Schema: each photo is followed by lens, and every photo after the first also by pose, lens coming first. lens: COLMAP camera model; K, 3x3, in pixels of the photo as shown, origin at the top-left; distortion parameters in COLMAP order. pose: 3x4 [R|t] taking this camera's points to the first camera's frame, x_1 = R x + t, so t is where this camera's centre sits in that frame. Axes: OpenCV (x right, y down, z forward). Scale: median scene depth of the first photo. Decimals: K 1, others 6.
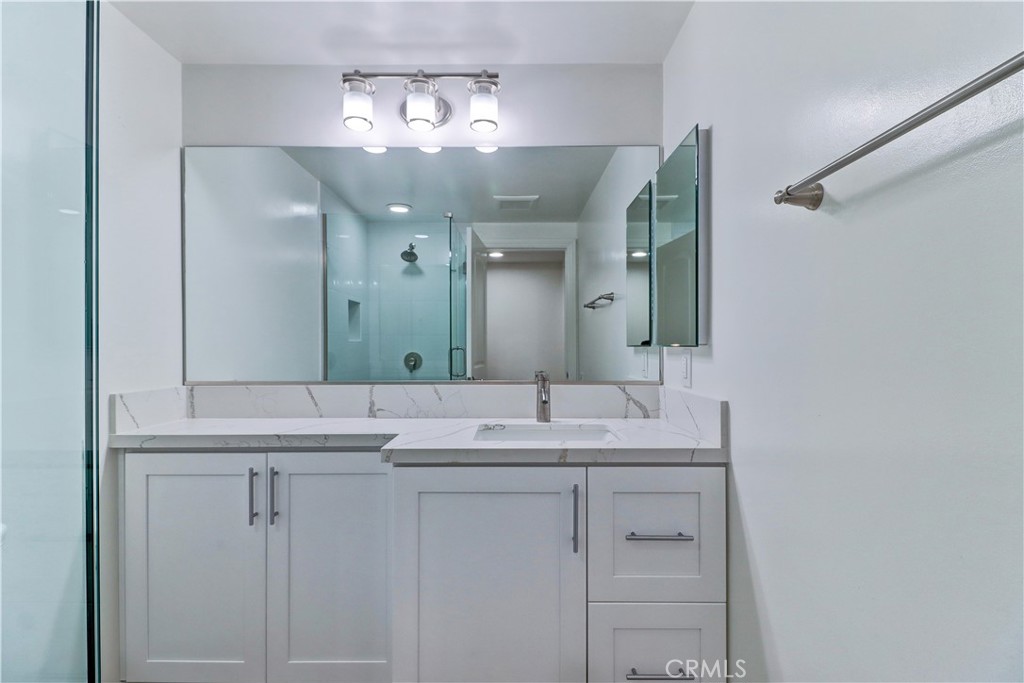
lens RADIAL K [[487.5, 0, 509.1], [0, 487.5, 345.9], [0, 0, 1]] dist [0.034445, -0.021385]
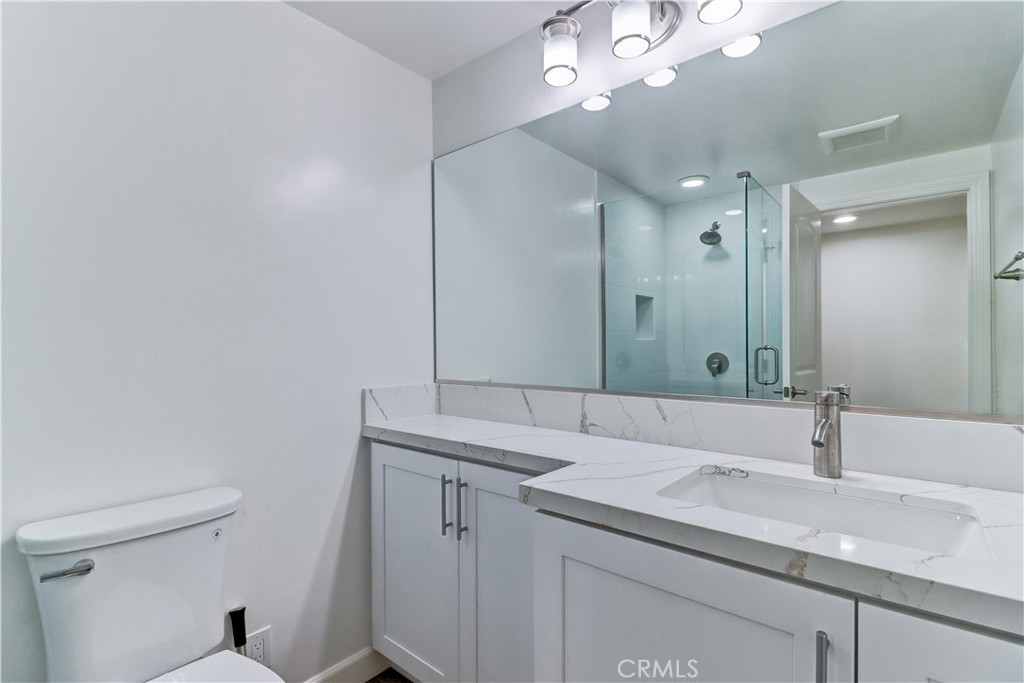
lens RADIAL K [[487.5, 0, 509.1], [0, 487.5, 345.9], [0, 0, 1]] dist [0.034445, -0.021385]
pose [[0.771767, -0.002190, -0.635902, 0.140148], [0.003280, 0.999994, 0.000536, -0.000029], [0.635897, -0.002500, 0.771770, 0.288326]]
